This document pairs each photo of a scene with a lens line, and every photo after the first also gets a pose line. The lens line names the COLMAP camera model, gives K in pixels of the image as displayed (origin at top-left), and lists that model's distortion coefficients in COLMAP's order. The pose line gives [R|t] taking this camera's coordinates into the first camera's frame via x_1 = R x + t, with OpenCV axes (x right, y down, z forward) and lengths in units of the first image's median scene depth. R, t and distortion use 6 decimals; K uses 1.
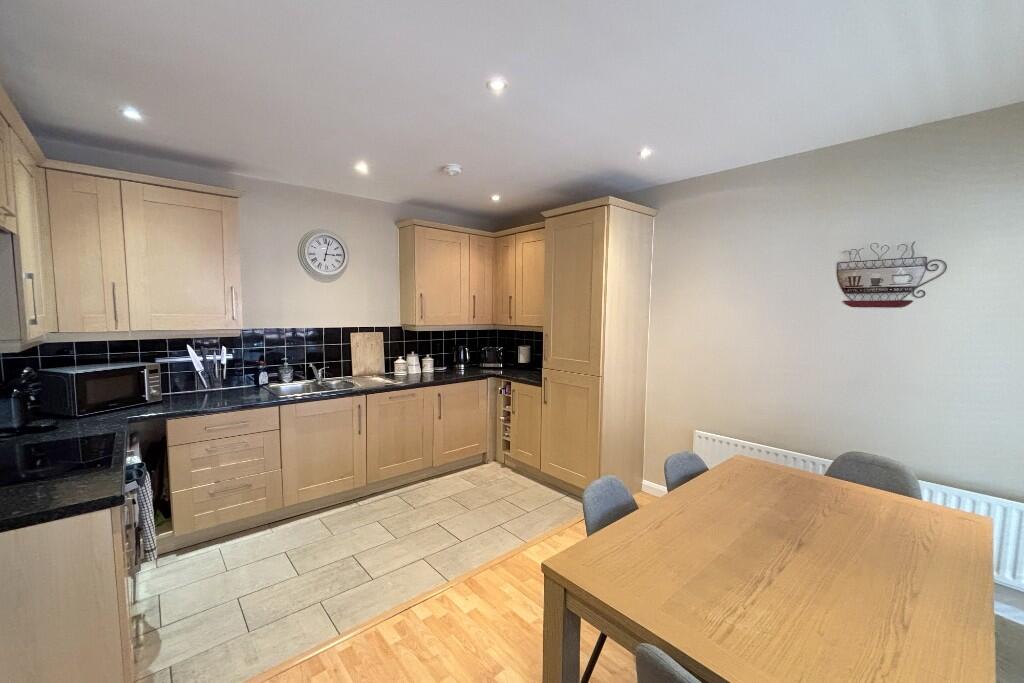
lens RADIAL K [[419.5, 0, 512.5], [0, 419.5, 344.2], [0, 0, 1]] dist [-0.001932, -0.000430]
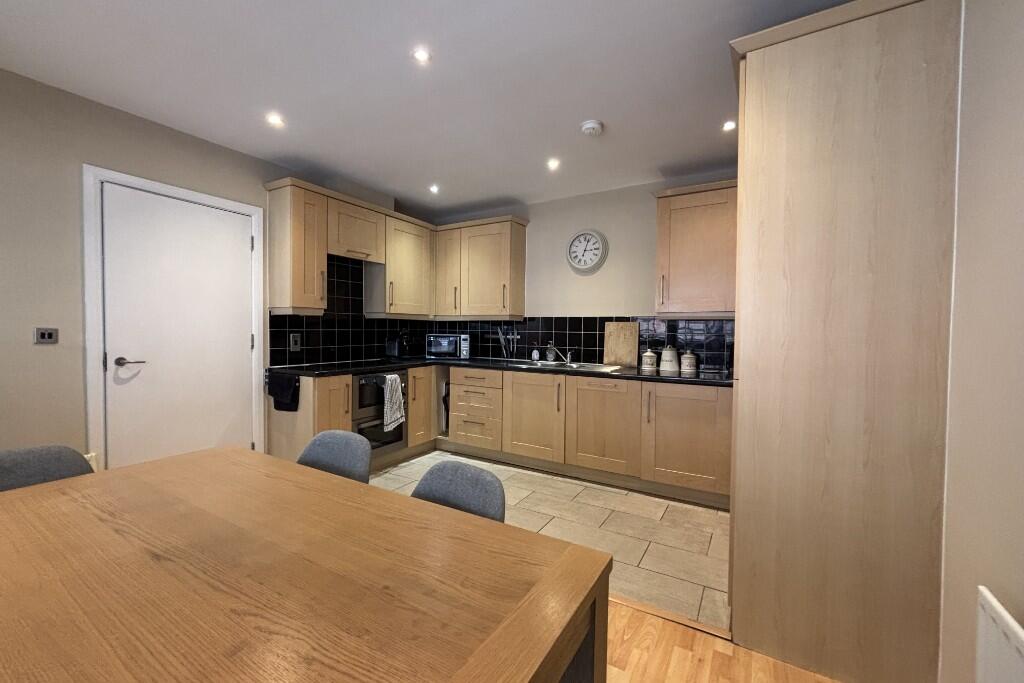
lens RADIAL K [[419.5, 0, 511.5], [0, 419.5, 336.4], [0, 0, 1]] dist [-0.001932, -0.000430]
pose [[0.296435, 0.004171, -0.955044, 0.559226], [-0.089647, 0.995697, -0.023477, 0.055718], [0.950836, 0.092576, 0.295533, 0.509211]]
